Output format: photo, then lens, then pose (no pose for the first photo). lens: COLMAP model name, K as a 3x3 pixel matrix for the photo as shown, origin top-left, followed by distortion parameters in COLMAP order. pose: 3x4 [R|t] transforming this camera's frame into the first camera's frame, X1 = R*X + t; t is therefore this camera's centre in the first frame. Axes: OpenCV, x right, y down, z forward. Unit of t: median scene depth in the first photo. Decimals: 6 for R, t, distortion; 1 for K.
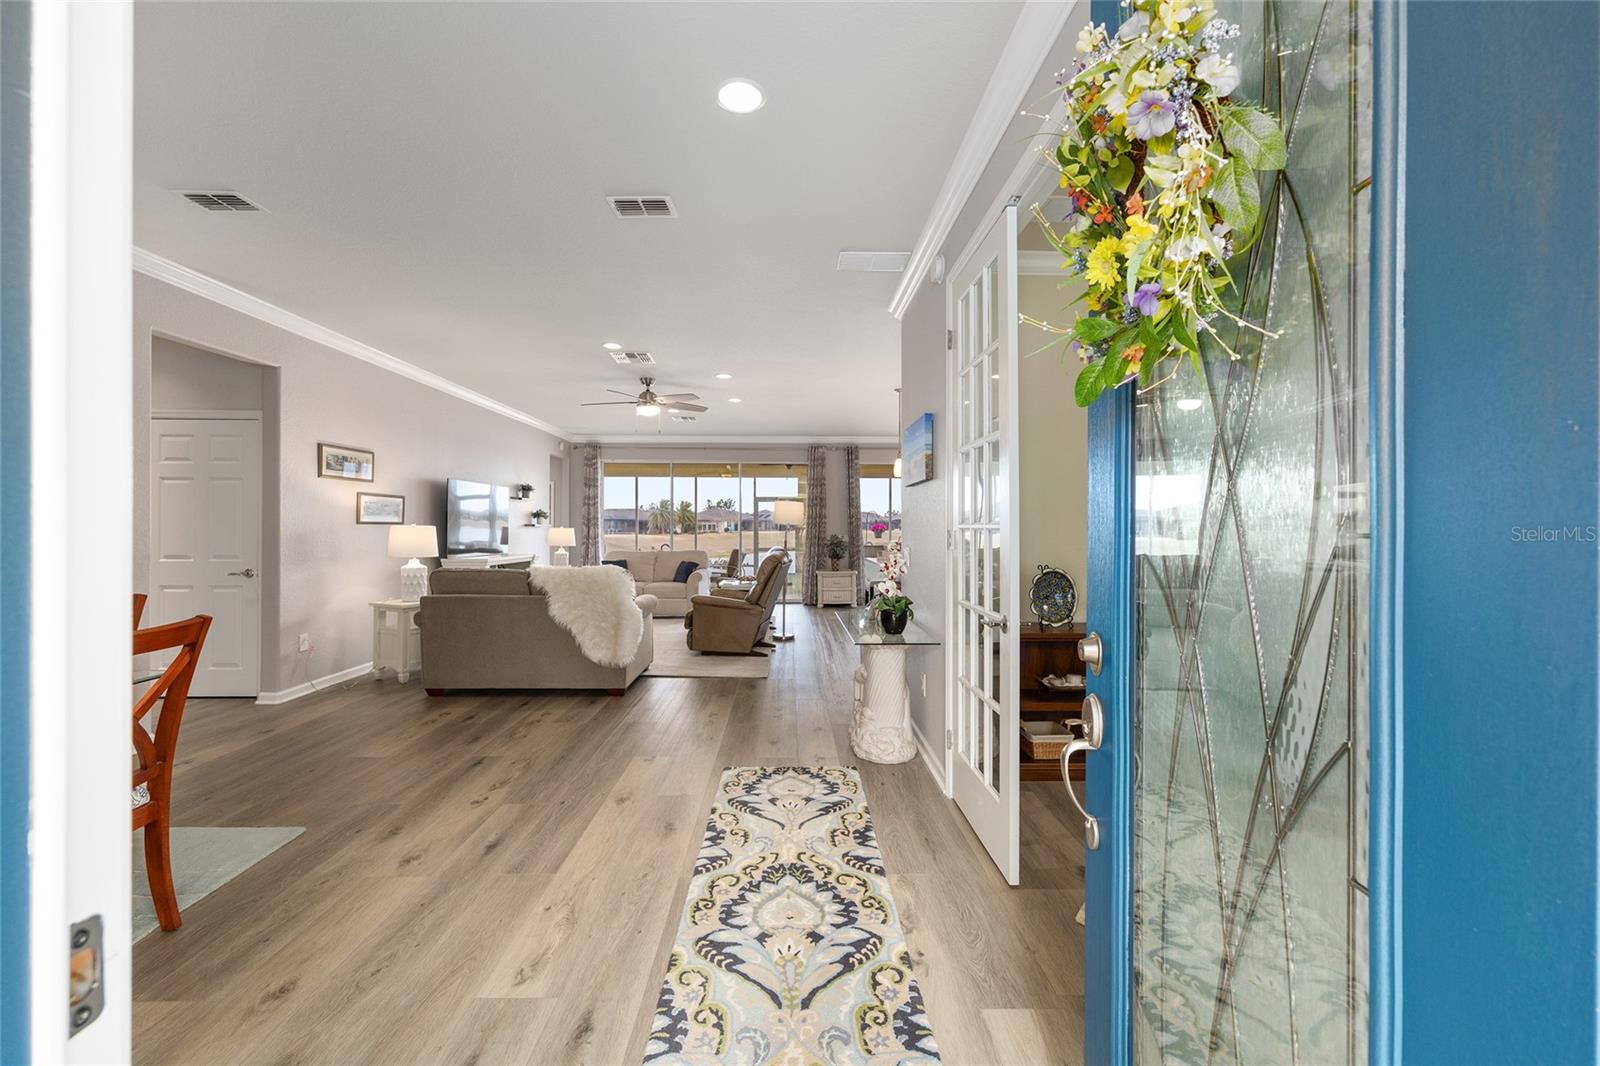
lens RADIAL K [[641.7, 0, 801.6], [0, 641.7, 527.8], [0, 0, 1]] dist [-0.002759, 0.001224]
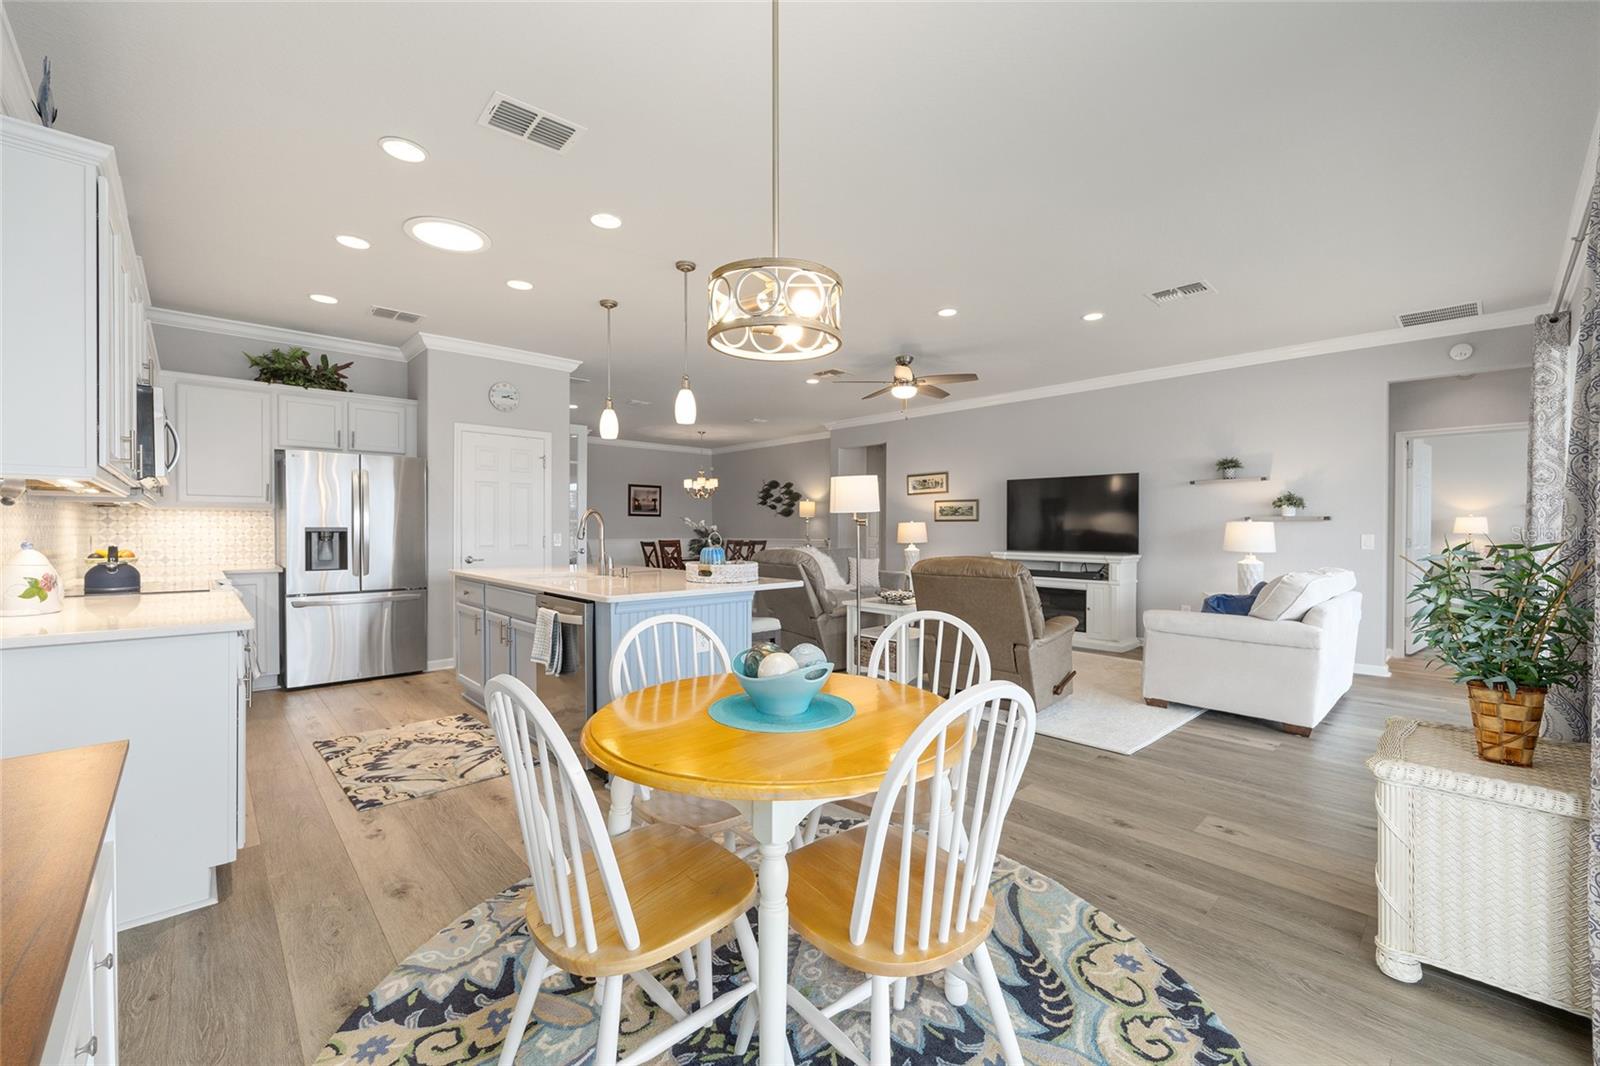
lens RADIAL K [[641.7, 0, 799.6], [0, 641.7, 537.2], [0, 0, 1]] dist [-0.002759, 0.001224]
pose [[-0.743213, 0.005693, -0.669030, 0.605335], [-0.003843, 0.999911, 0.012778, 0.014020], [0.669043, 0.012067, -0.743125, 1.993619]]
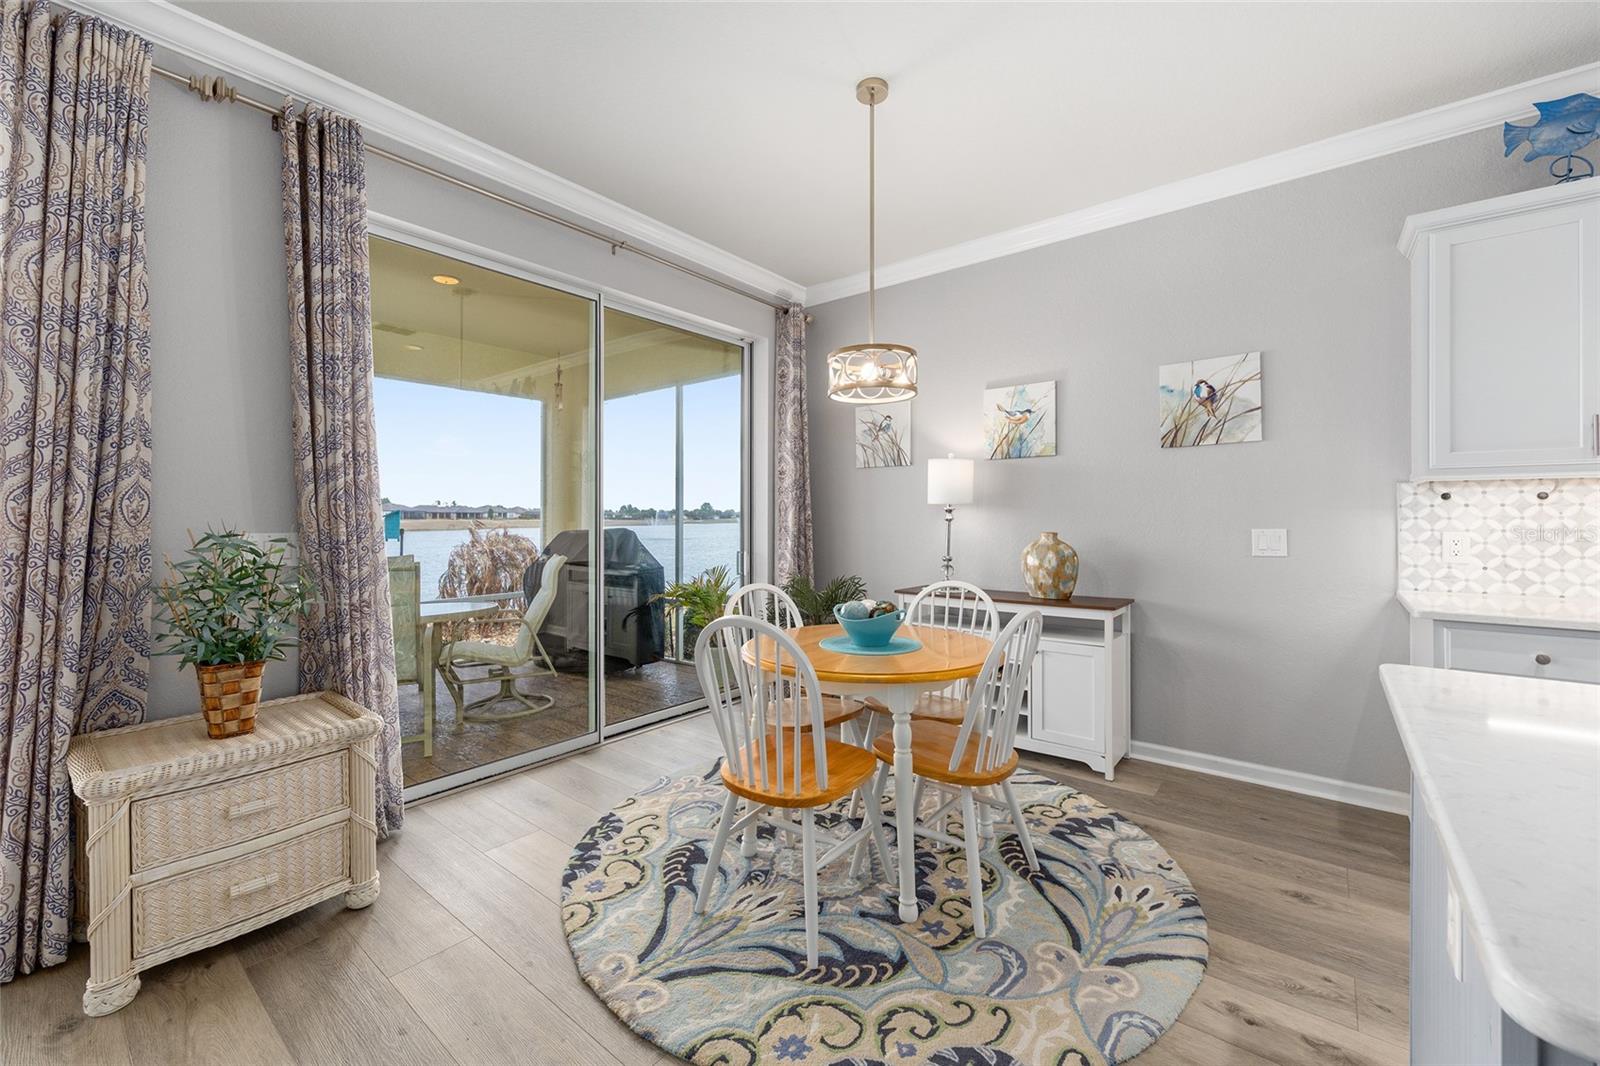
lens RADIAL K [[641.7, 0, 802.2], [0, 641.7, 516.2], [0, 0, 1]] dist [-0.002759, 0.001224]
pose [[0.640108, -0.001777, 0.768283, 0.034295], [0.002491, 0.999997, 0.000238, 0.012304], [-0.768281, 0.001761, 0.640110, 1.511902]]
